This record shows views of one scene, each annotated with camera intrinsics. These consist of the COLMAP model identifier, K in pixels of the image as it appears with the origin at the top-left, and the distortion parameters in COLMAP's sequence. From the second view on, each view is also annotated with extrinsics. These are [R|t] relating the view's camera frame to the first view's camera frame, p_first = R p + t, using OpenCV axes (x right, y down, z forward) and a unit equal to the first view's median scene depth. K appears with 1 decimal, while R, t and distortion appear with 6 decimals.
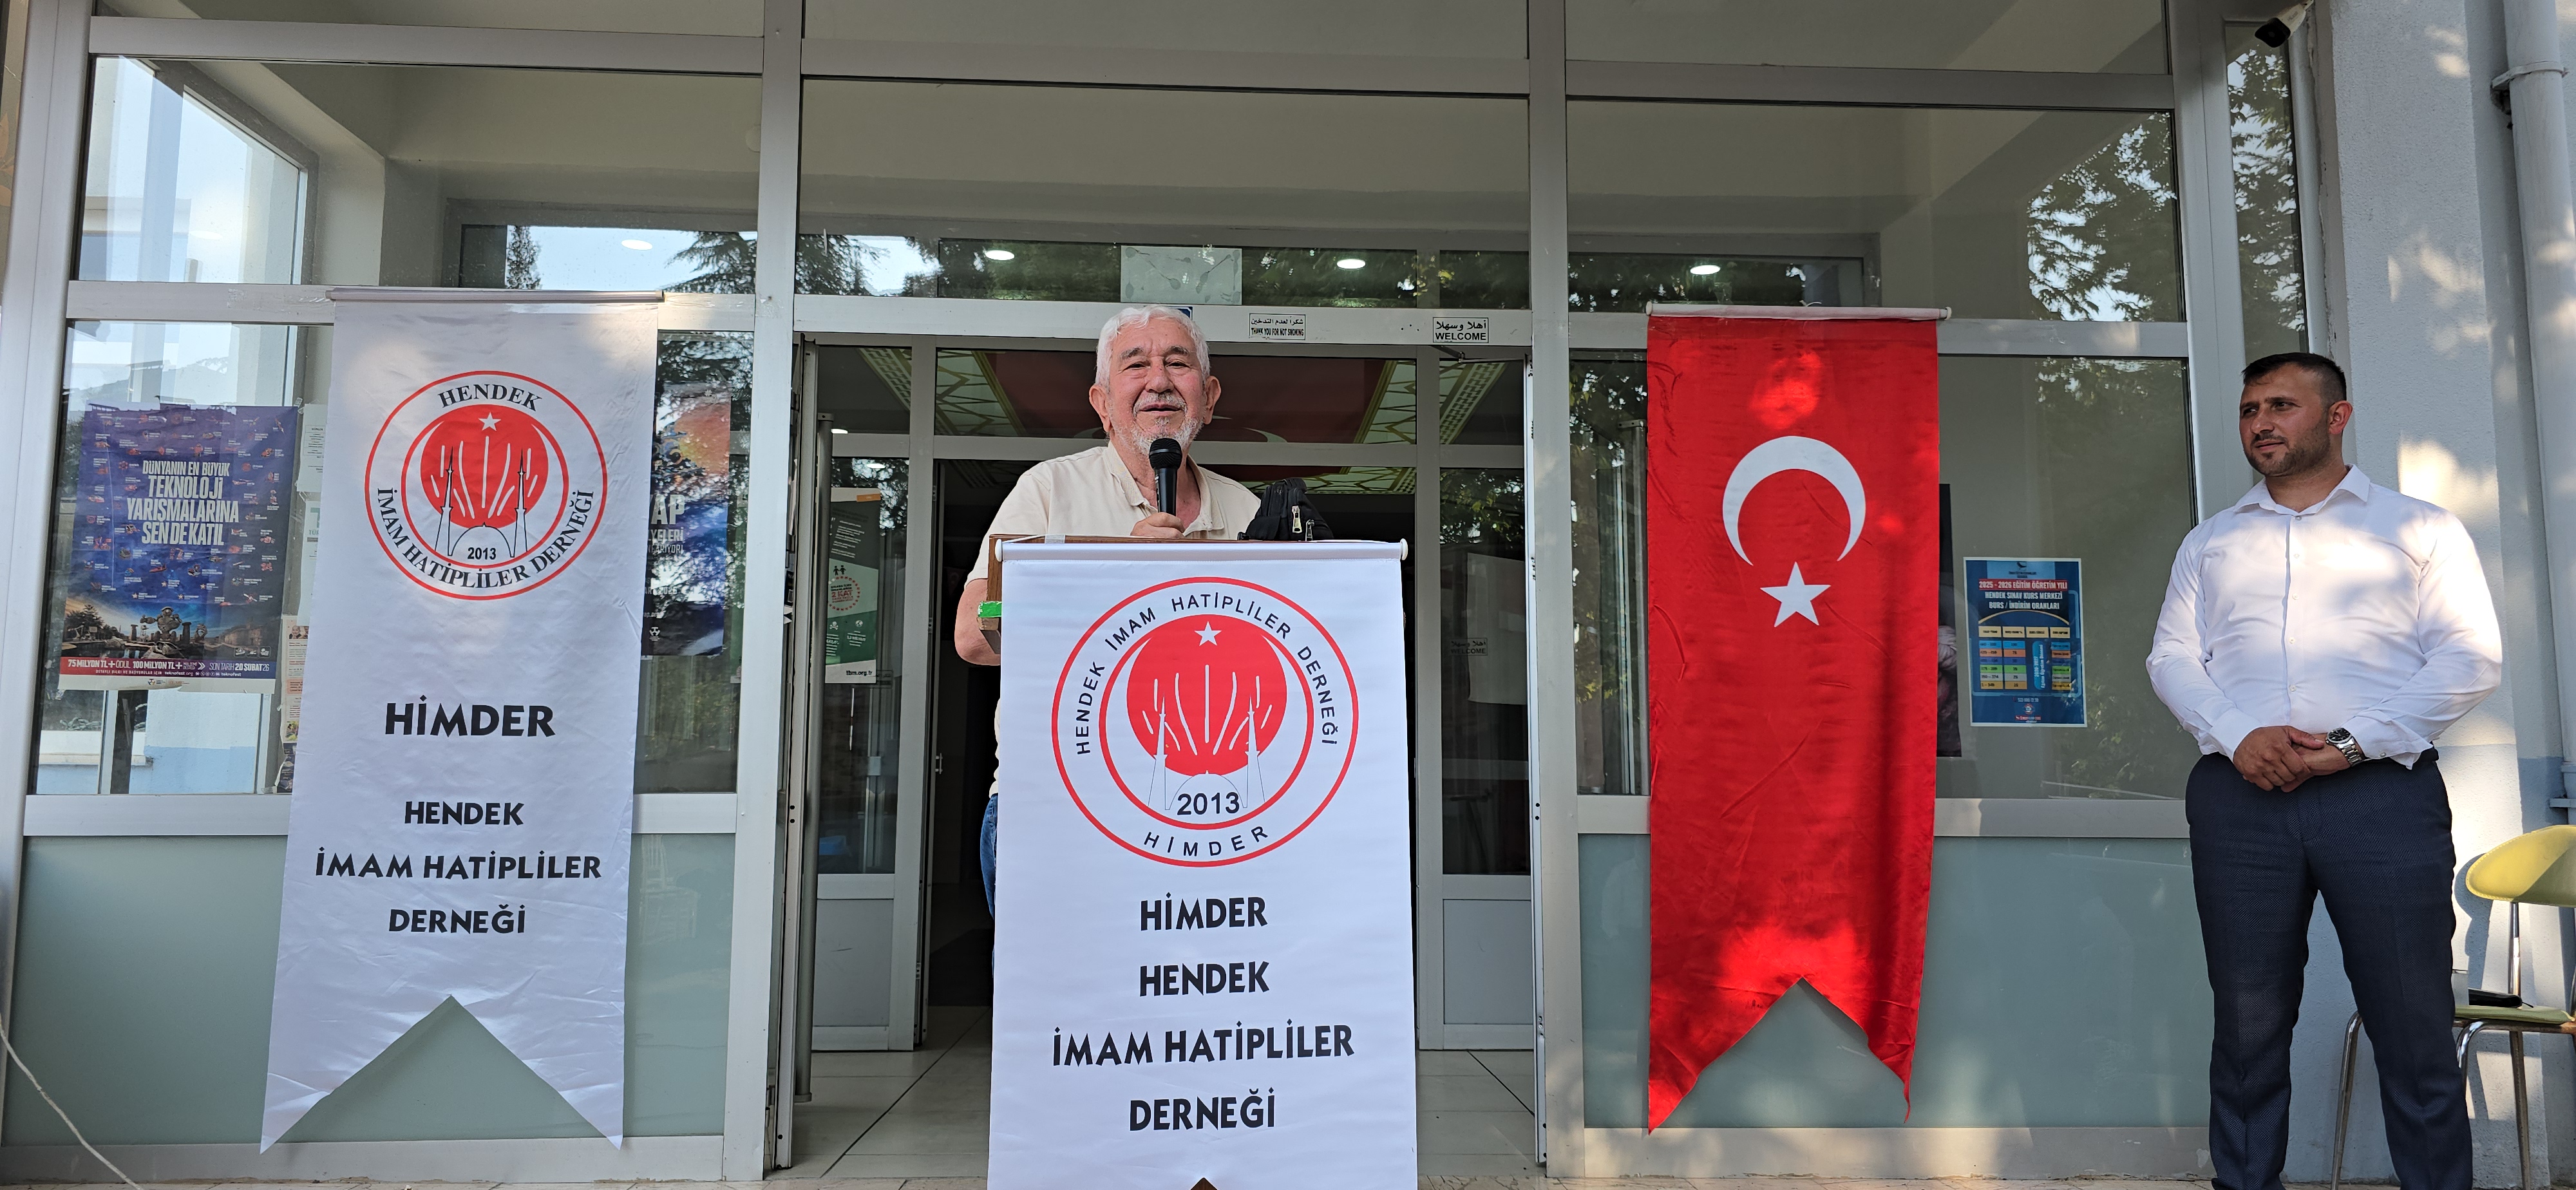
lens RADIAL K [[1728.3, 0, 1277.8], [0, 1728.3, 597.9], [0, 0, 1]] dist [0.062824, -0.052031]
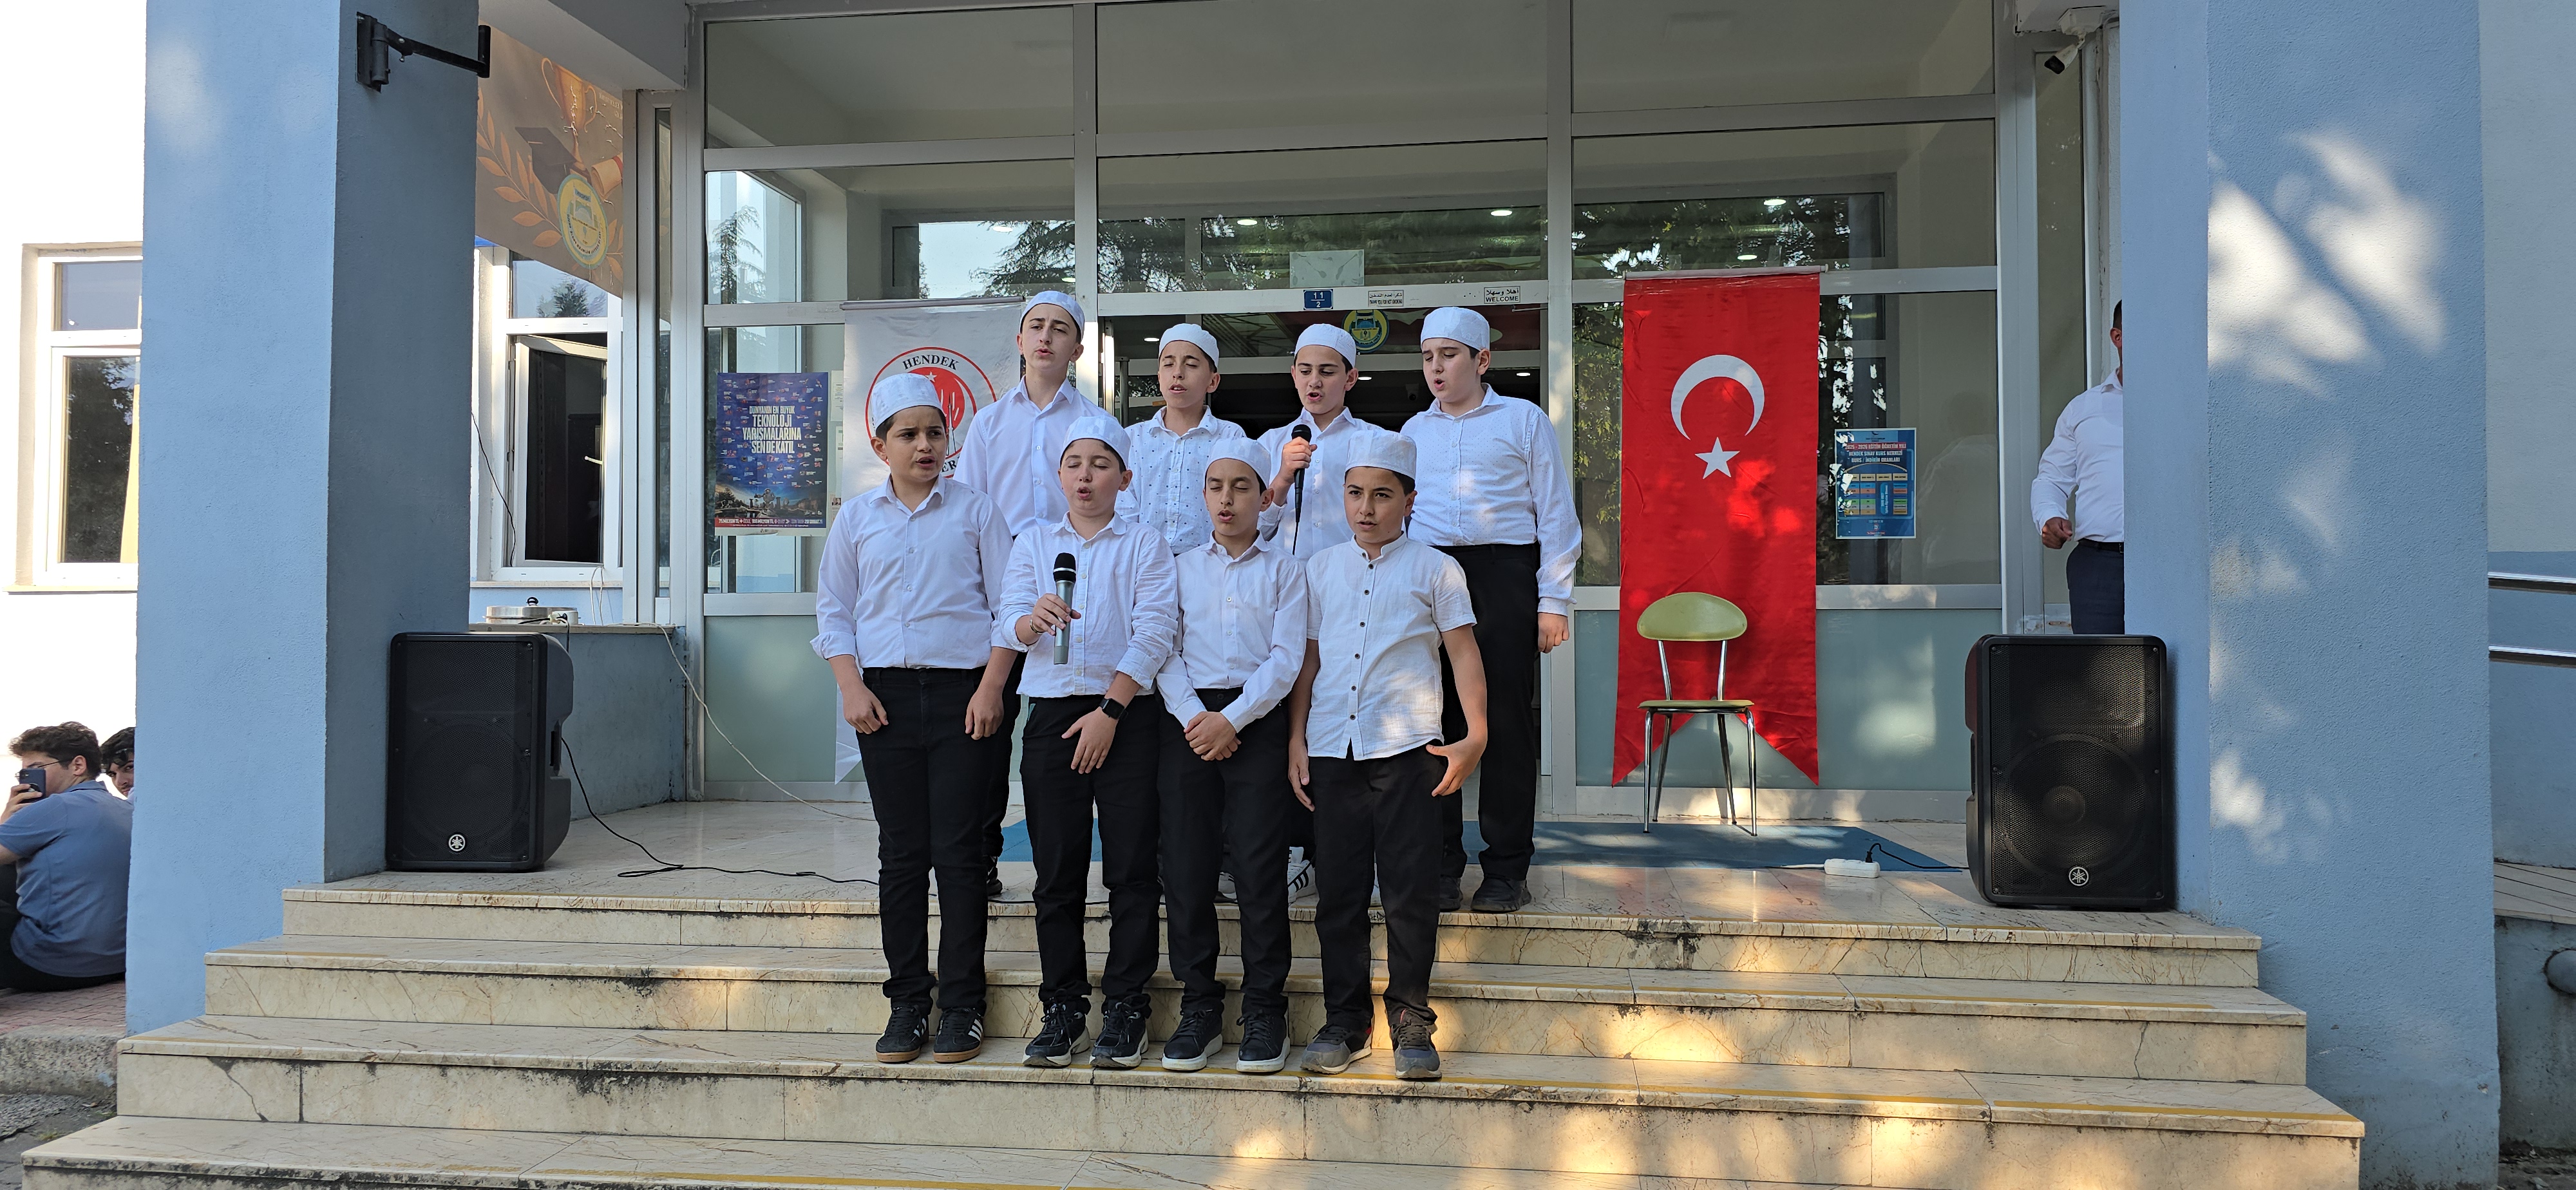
lens RADIAL K [[1728.3, 0, 1296.4], [0, 1728.3, 603.5], [0, 0, 1]] dist [0.062824, -0.052031]
pose [[0.982414, -0.010411, -0.186427, 0.222205], [0.026639, 0.996045, 0.084757, -0.013789], [0.184808, -0.088233, 0.978806, -0.633151]]
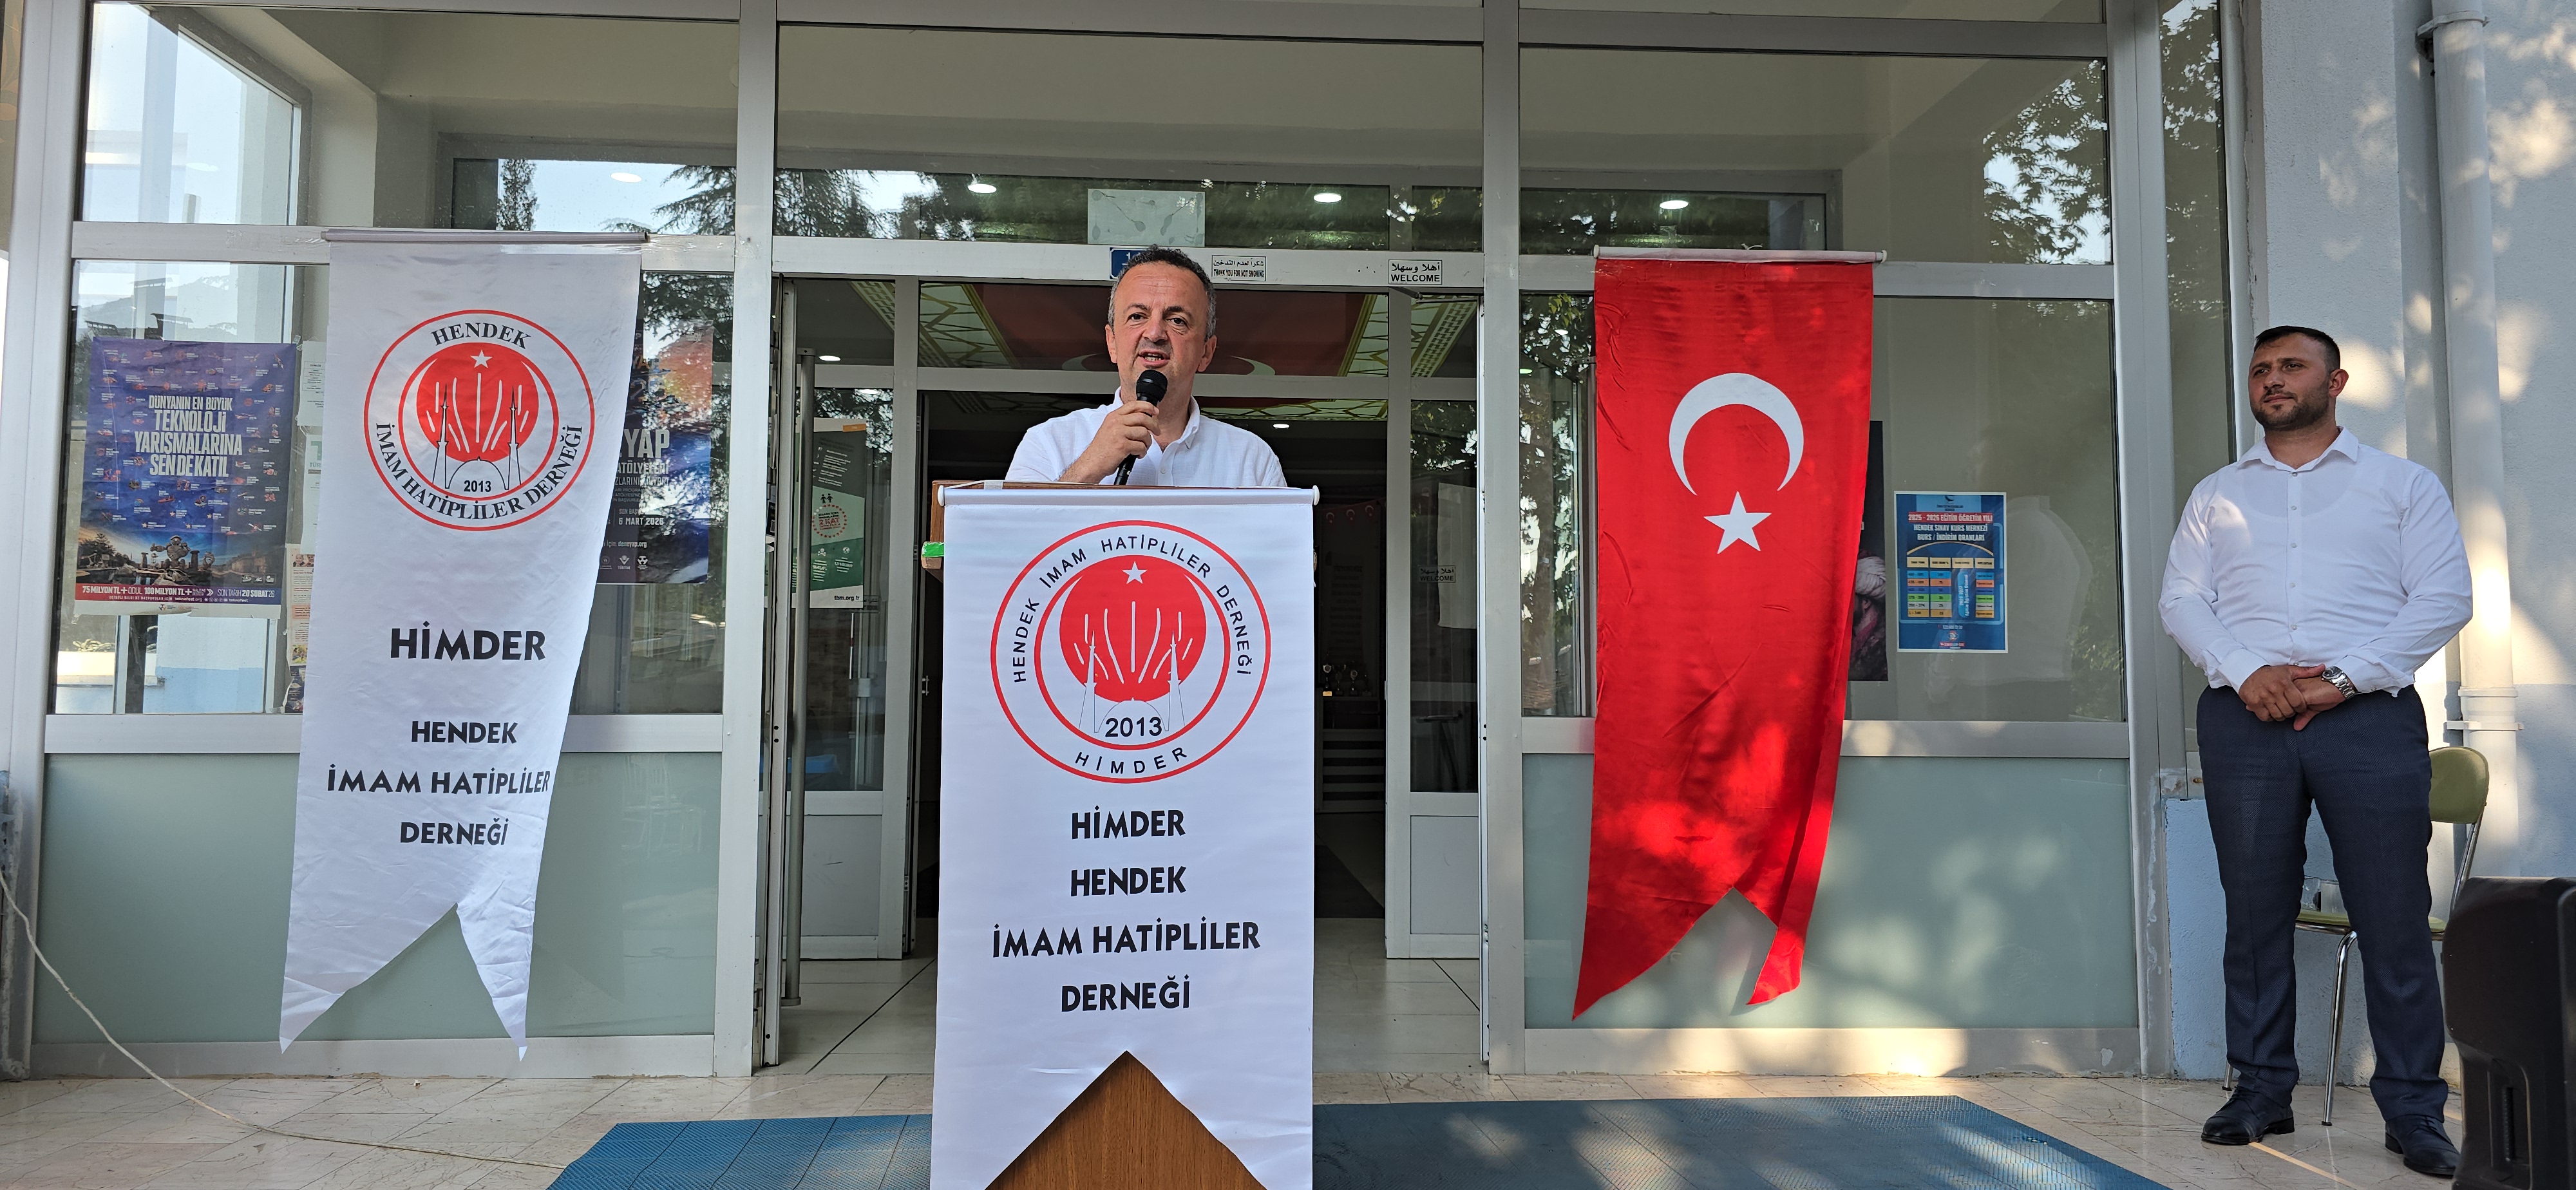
lens RADIAL K [[1728.3, 0, 1288.3], [0, 1728.3, 588.7], [0, 0, 1]] dist [0.062824, -0.052031]
pose [[0.999995, 0.001646, 0.002606, 0.028126], [-0.001751, 0.999173, 0.040627, -0.007096], [-0.002537, -0.040632, 0.999171, -0.049114]]
